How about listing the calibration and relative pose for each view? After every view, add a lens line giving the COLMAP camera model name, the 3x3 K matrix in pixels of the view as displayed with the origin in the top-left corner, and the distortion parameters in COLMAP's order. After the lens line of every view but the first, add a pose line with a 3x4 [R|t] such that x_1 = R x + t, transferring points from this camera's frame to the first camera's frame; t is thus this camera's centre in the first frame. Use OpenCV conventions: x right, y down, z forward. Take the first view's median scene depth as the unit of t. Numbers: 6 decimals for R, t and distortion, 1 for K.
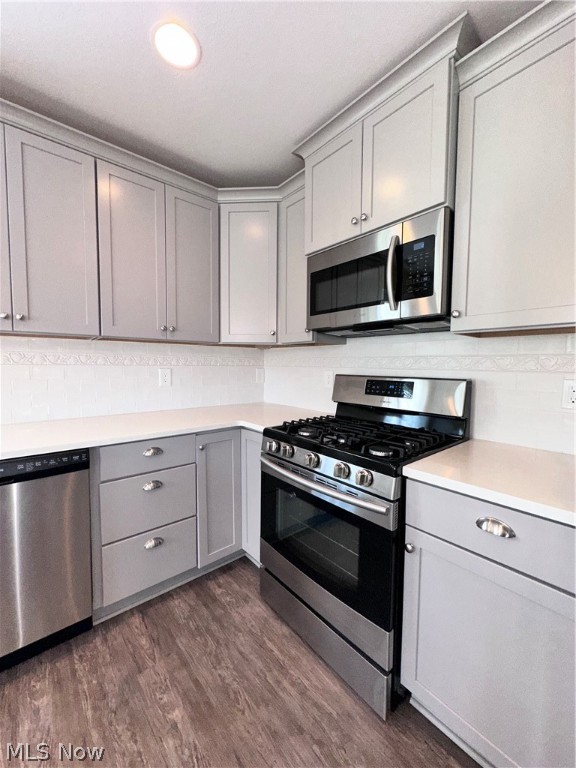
lens RADIAL K [[307.0, 0, 288.4], [0, 307.0, 383.7], [0, 0, 1]] dist [-0.003054, 0.000629]
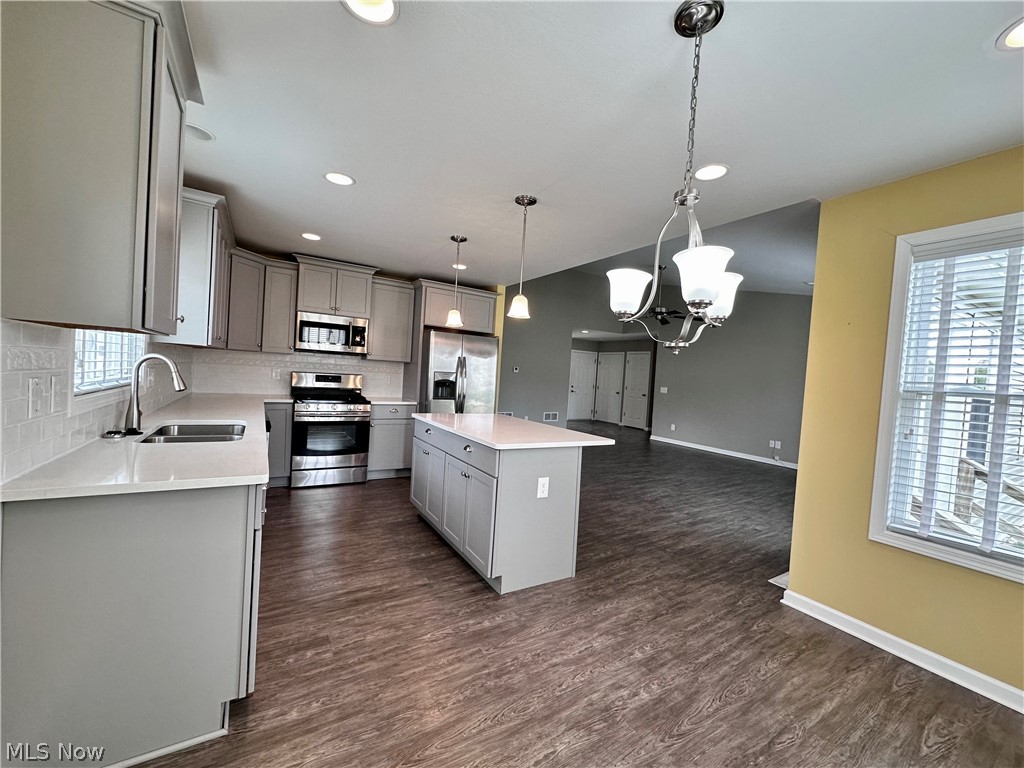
lens RADIAL K [[409.3, 0, 510.3], [0, 409.3, 384.4], [0, 0, 1]] dist [-0.003054, 0.000629]
pose [[0.157415, -0.026861, 0.987167, -2.550443], [0.000422, 0.999632, 0.027133, -0.023580], [-0.987532, -0.003854, 0.157368, -0.809705]]
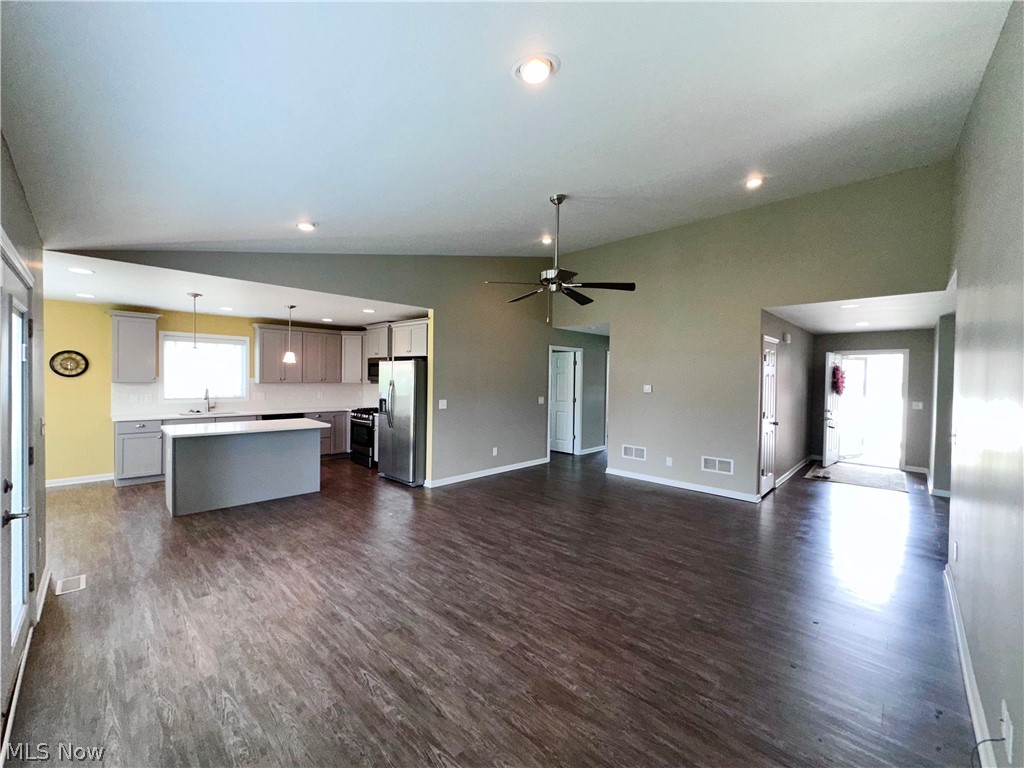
lens RADIAL K [[409.3, 0, 510.3], [0, 409.3, 384.4], [0, 0, 1]] dist [-0.003054, 0.000629]
pose [[0.995786, 0.004295, 0.091609, 1.324300], [-0.000395, 0.999094, -0.042551, 0.057295], [-0.091709, 0.042335, 0.994886, -3.902656]]
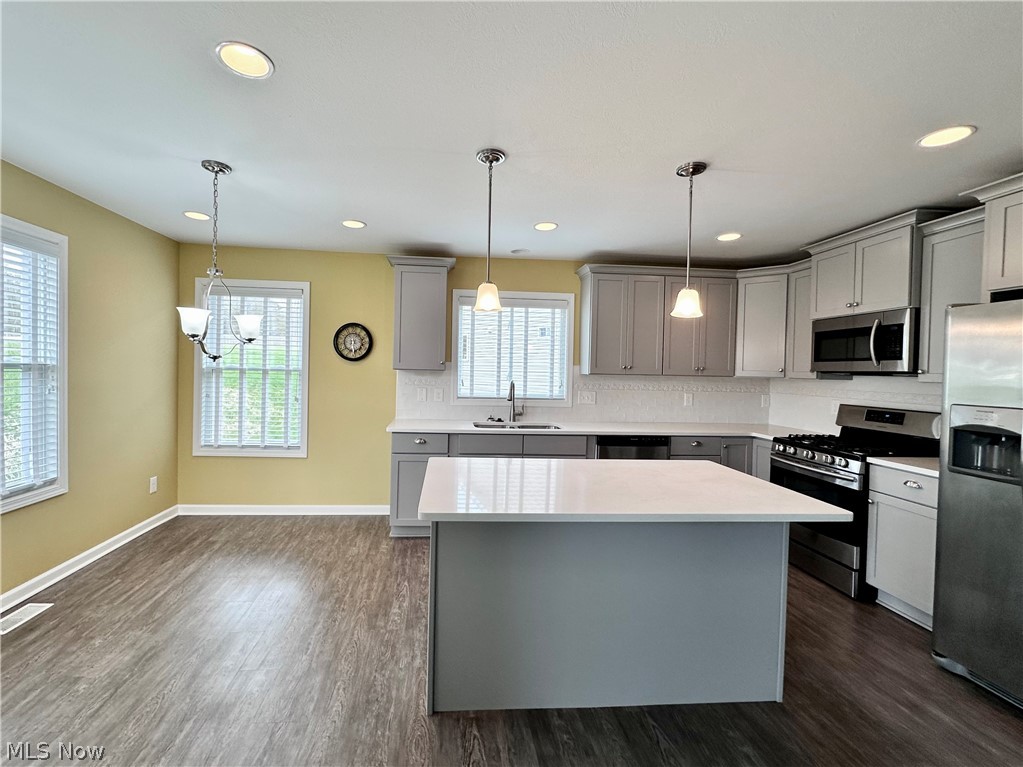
lens RADIAL K [[444.8, 0, 480.3], [0, 444.8, 378.1], [0, 0, 1]] dist [-0.002466, 0.000041]
pose [[0.811082, 0.019232, -0.584616, 0.024305], [-0.049672, 0.998114, -0.036078, 0.004383], [0.582819, 0.058301, 0.810508, -1.736444]]
